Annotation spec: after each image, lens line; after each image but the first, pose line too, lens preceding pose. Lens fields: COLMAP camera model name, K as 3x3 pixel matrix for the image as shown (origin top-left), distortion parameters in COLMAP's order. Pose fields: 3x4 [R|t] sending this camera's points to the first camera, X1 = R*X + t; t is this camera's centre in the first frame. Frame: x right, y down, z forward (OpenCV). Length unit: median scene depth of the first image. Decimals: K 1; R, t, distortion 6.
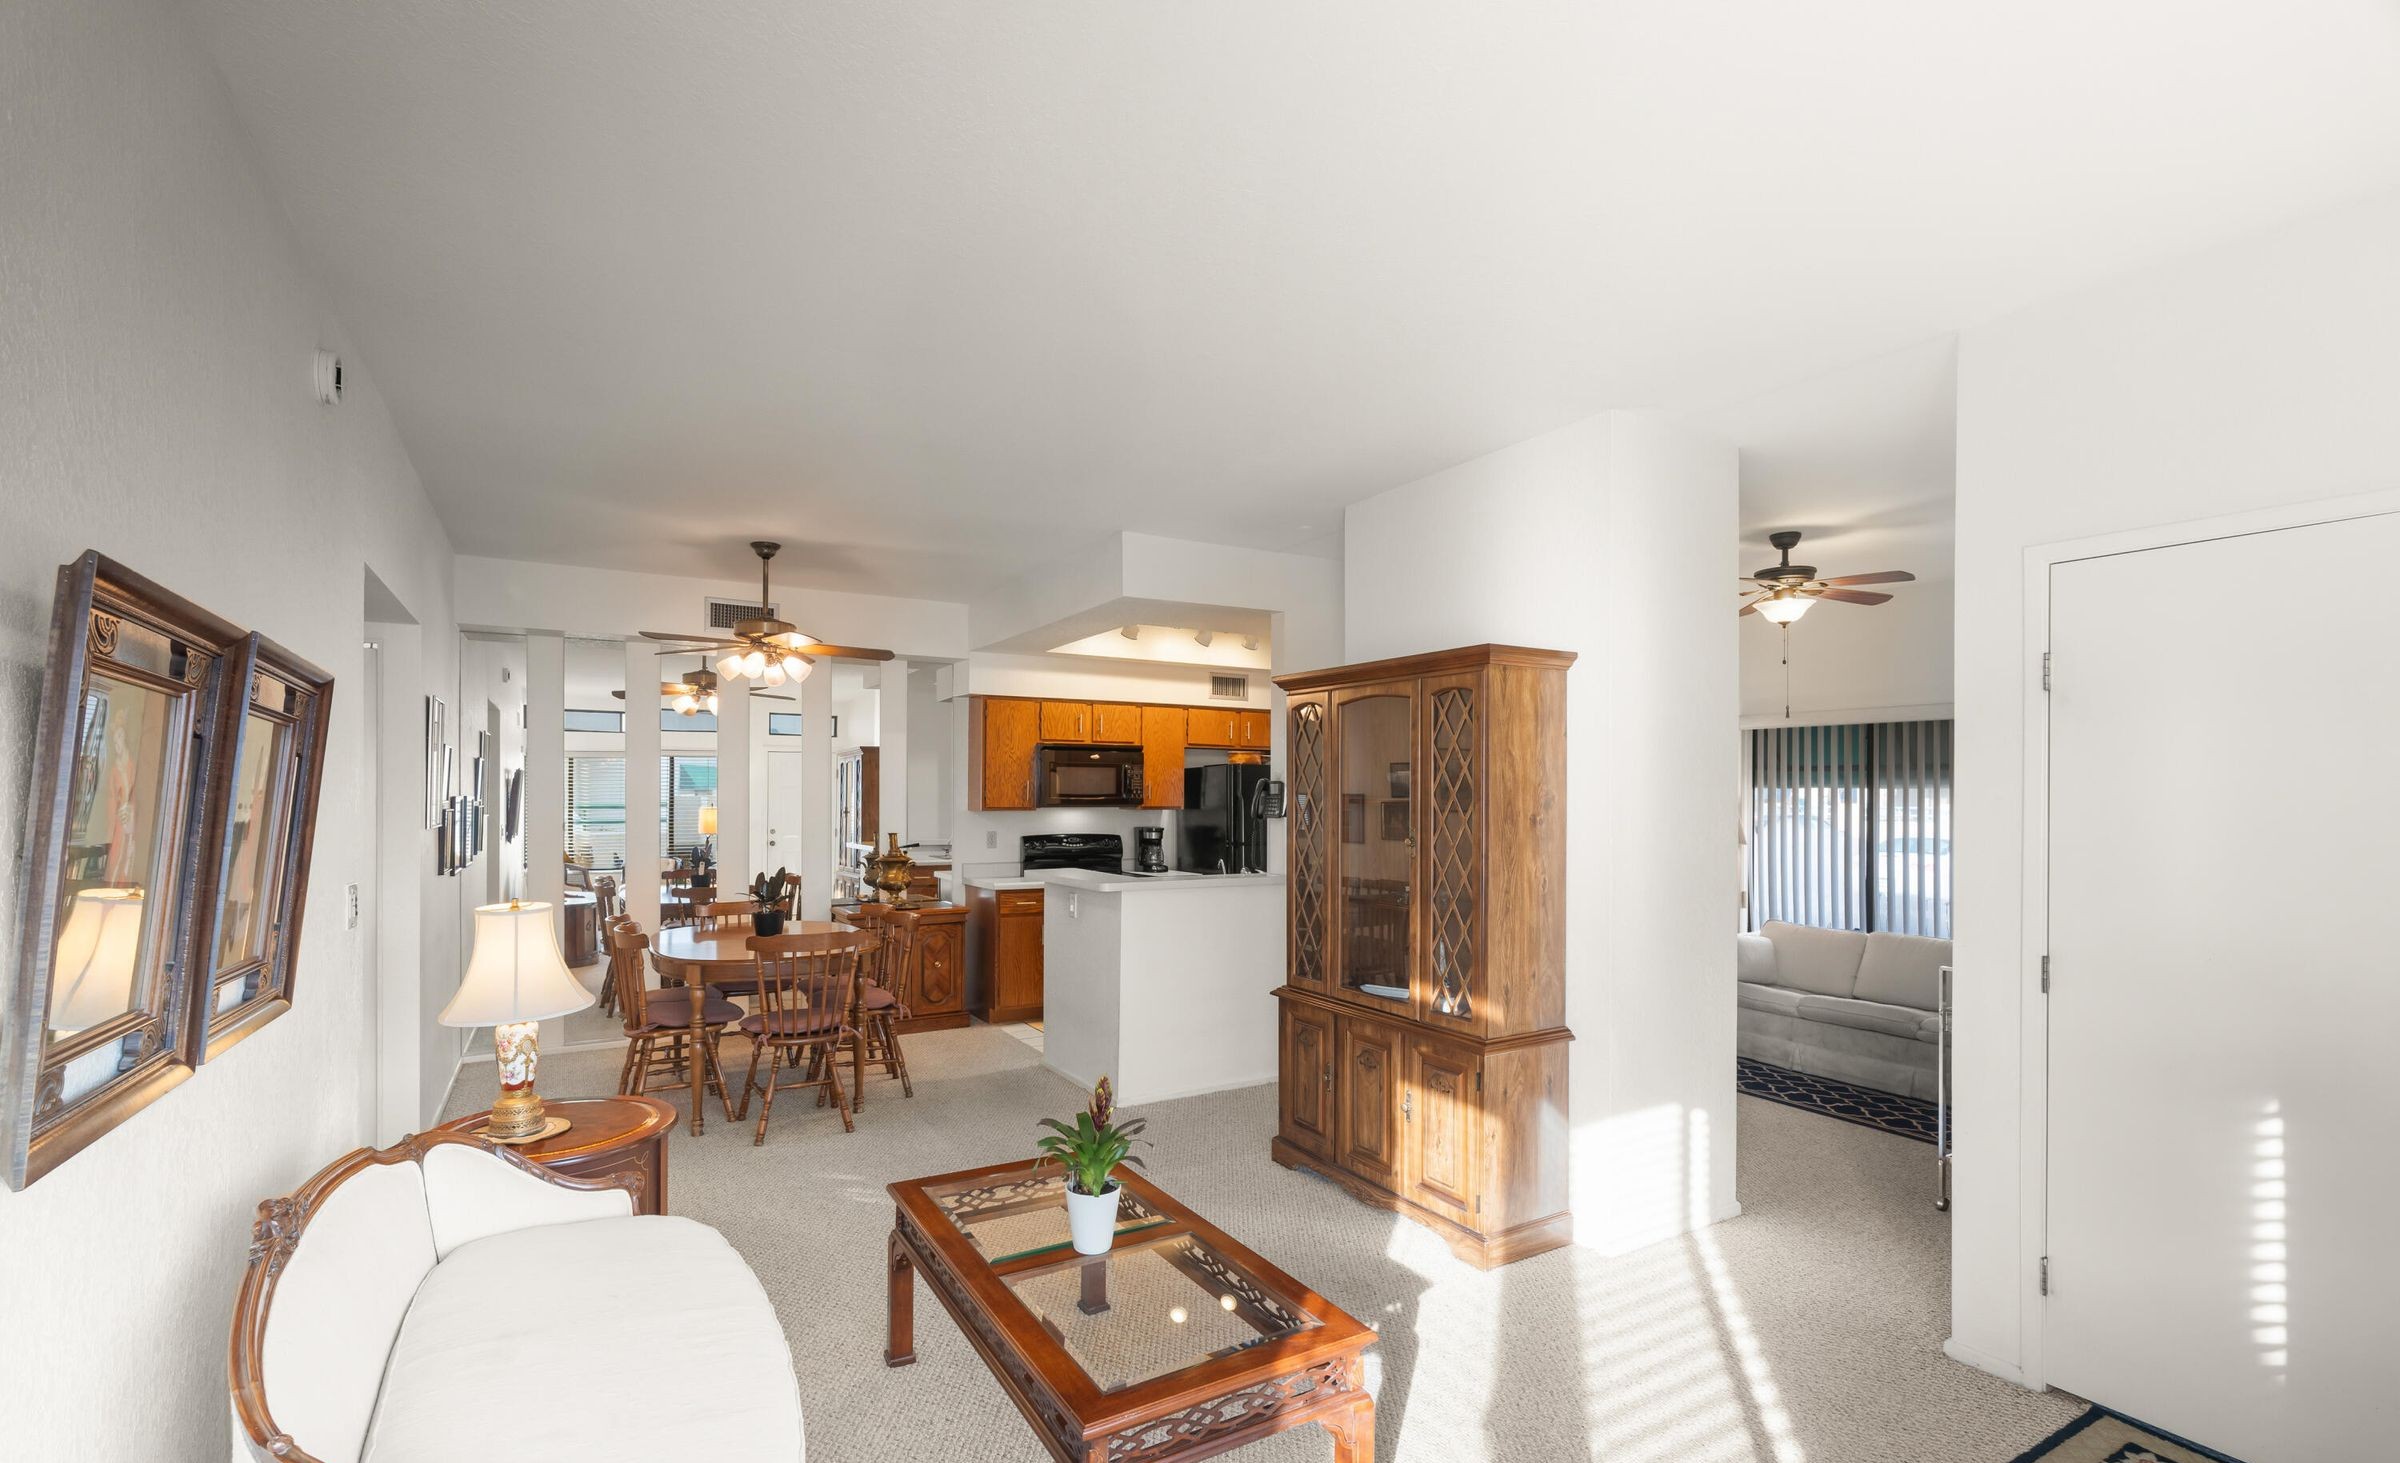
lens RADIAL K [[1085.8, 0, 1191.8], [0, 1085.8, 836.7], [0, 0, 1]] dist [0.000399, -0.000002]
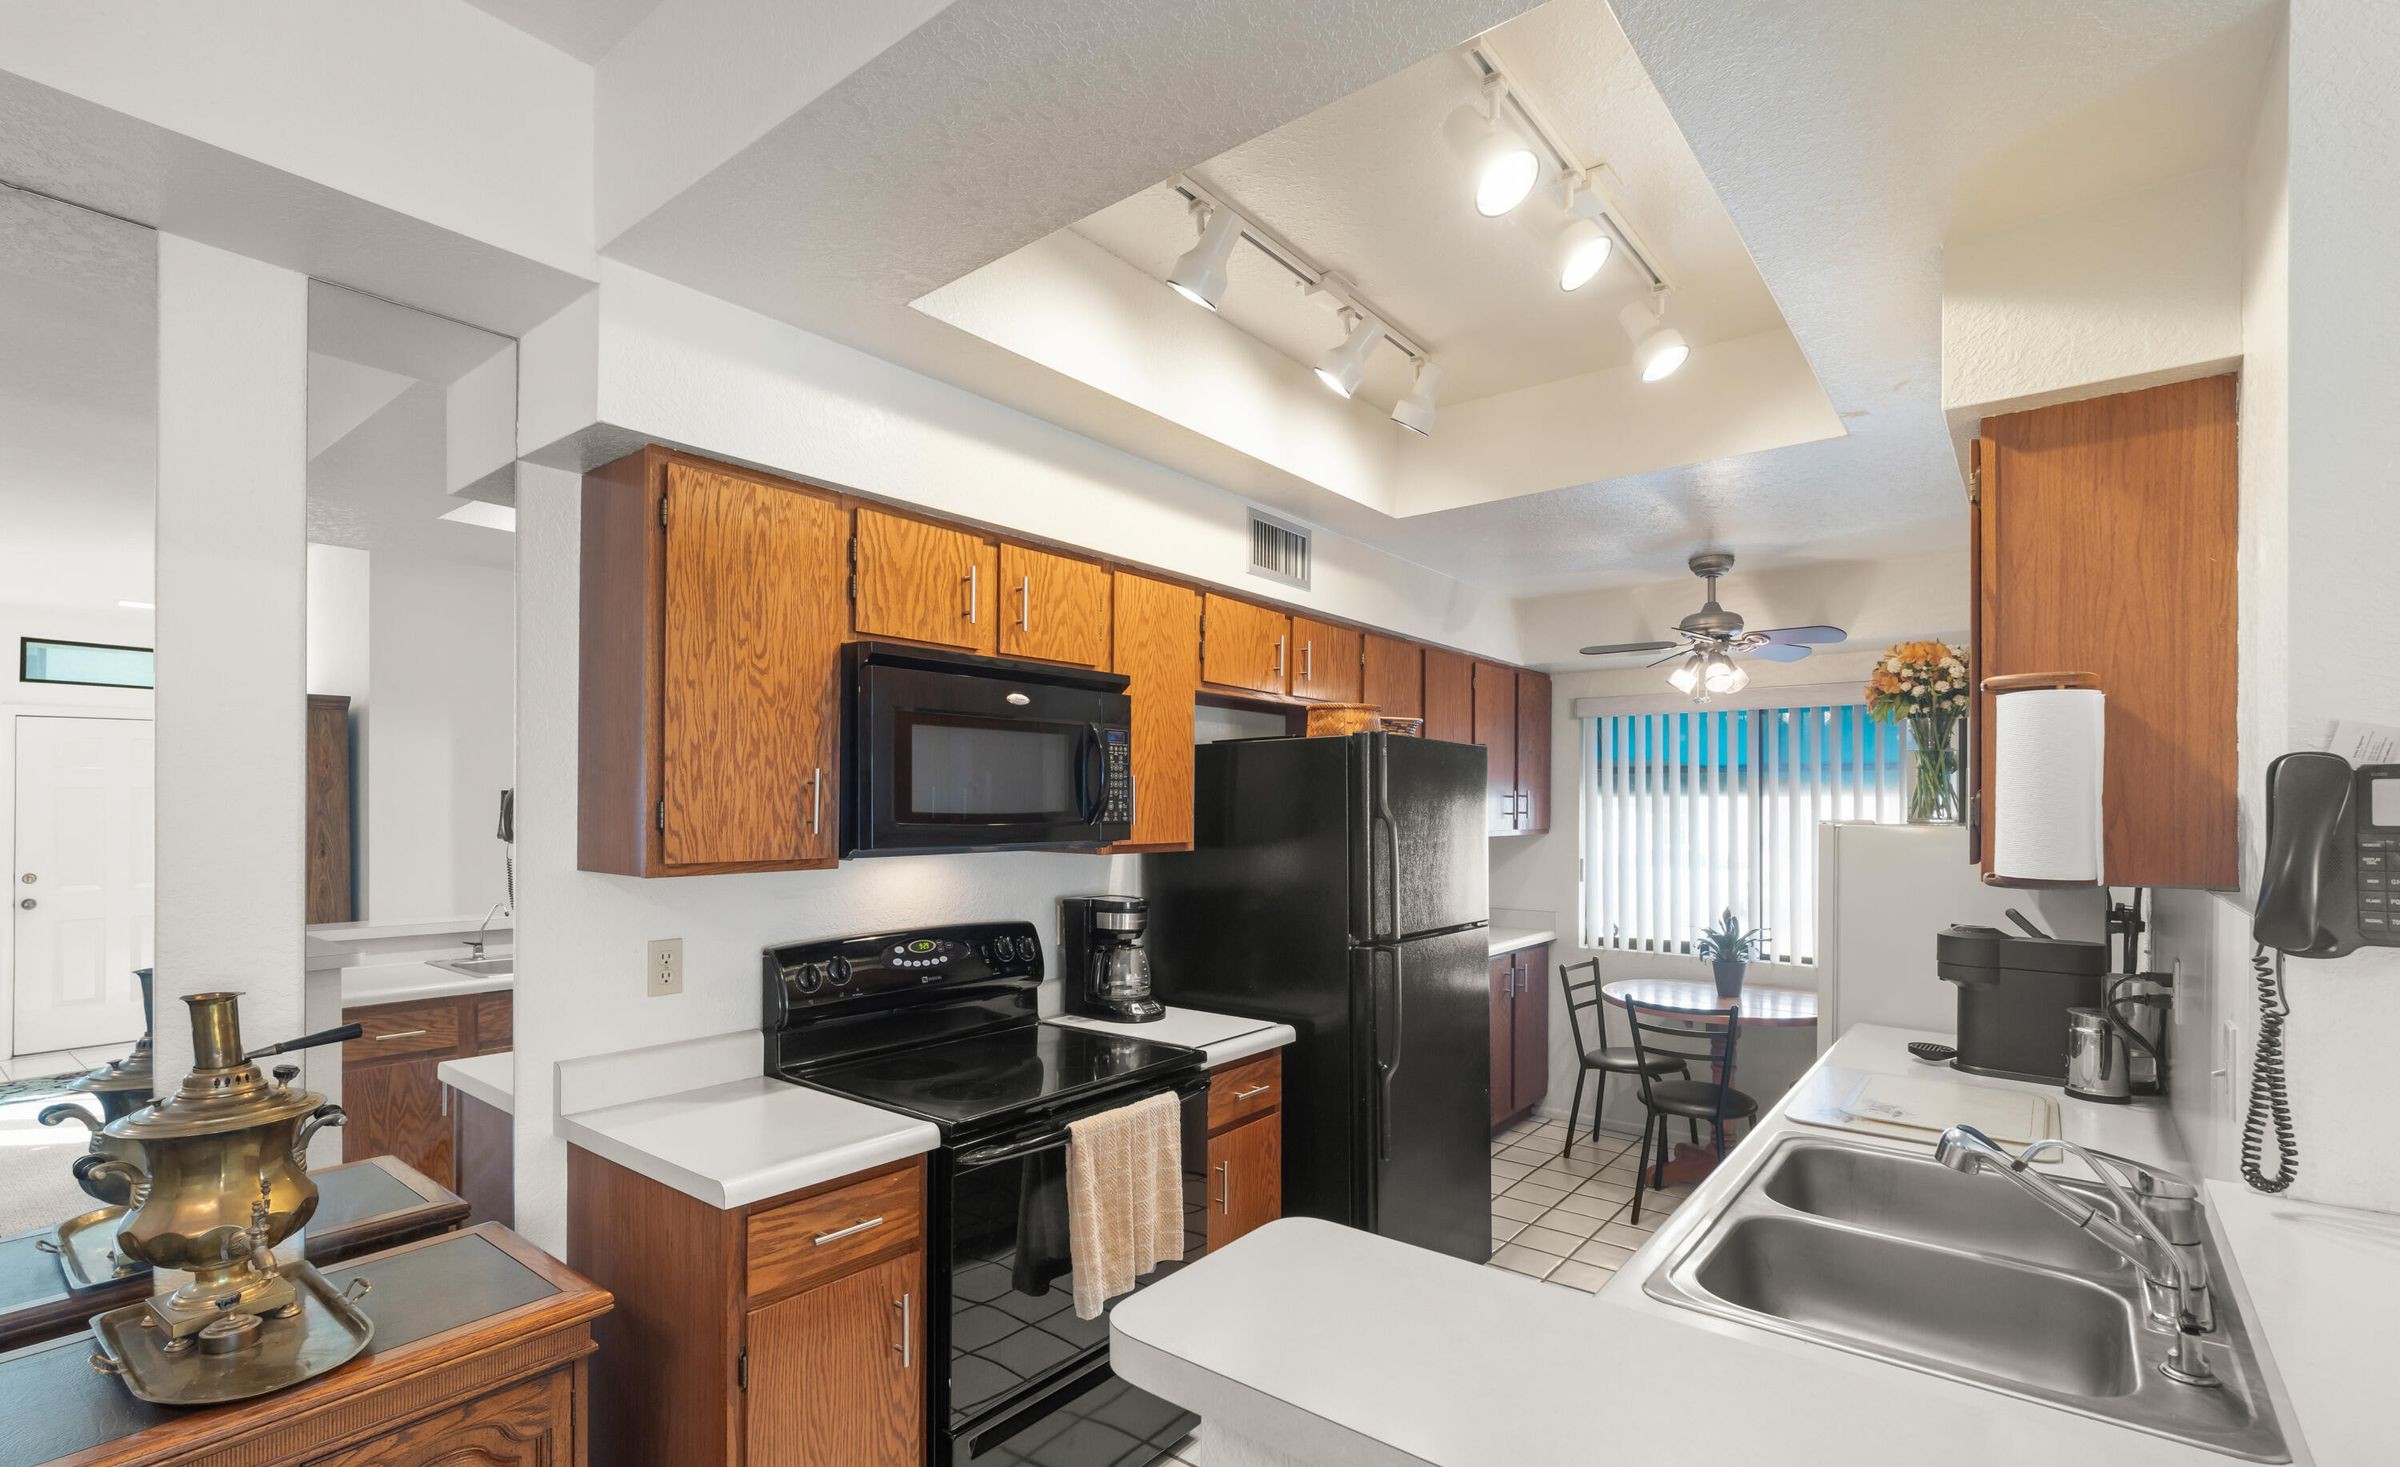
lens RADIAL K [[1084.2, 0, 1185.8], [0, 1084.2, 802.4], [0, 0, 1]] dist [-0.003634, -0.000154]
pose [[0.929210, -0.000388, 0.369551, -0.161657], [0.012779, 0.999435, -0.031083, -0.031158], [-0.369331, 0.033605, 0.928690, 0.673928]]
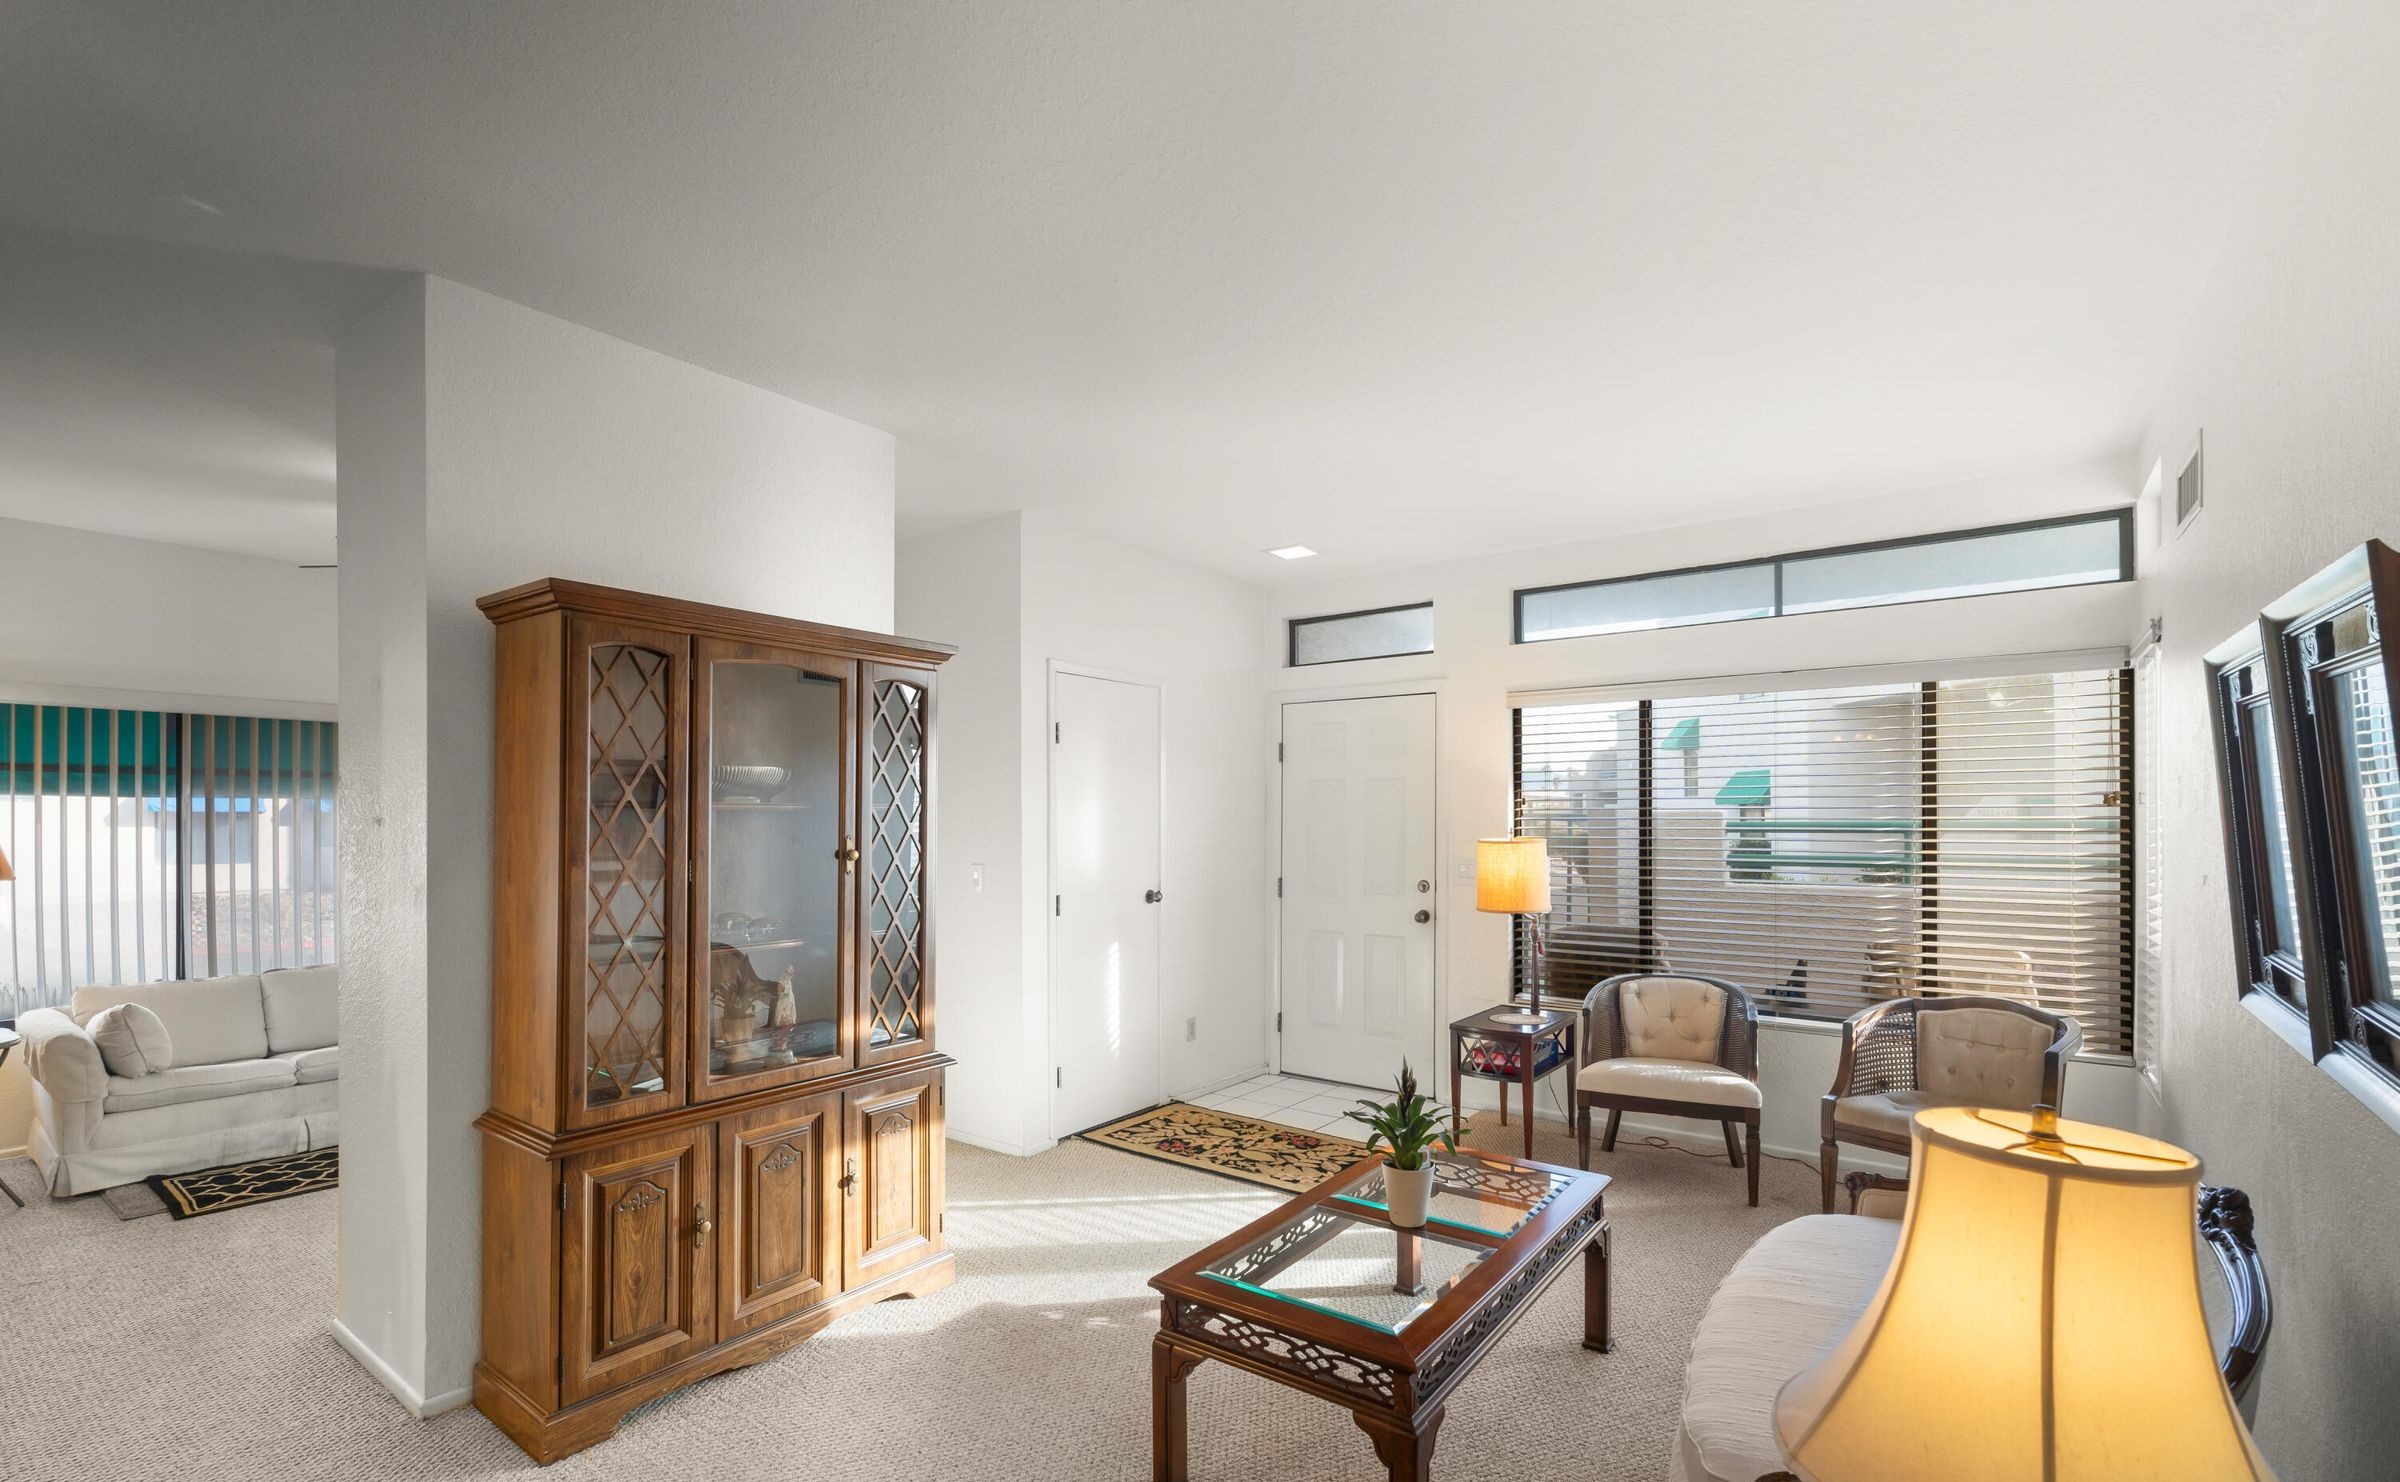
lens RADIAL K [[1058.8, 0, 1197.3], [0, 1058.8, 809.8], [0, 0, 1]] dist [-0.001854, -0.000707]
pose [[-0.398961, 0.002099, 0.916966, -0.319789], [0.034182, 0.999336, 0.012584, -0.016500], [-0.916331, 0.036364, -0.398768, 0.545811]]
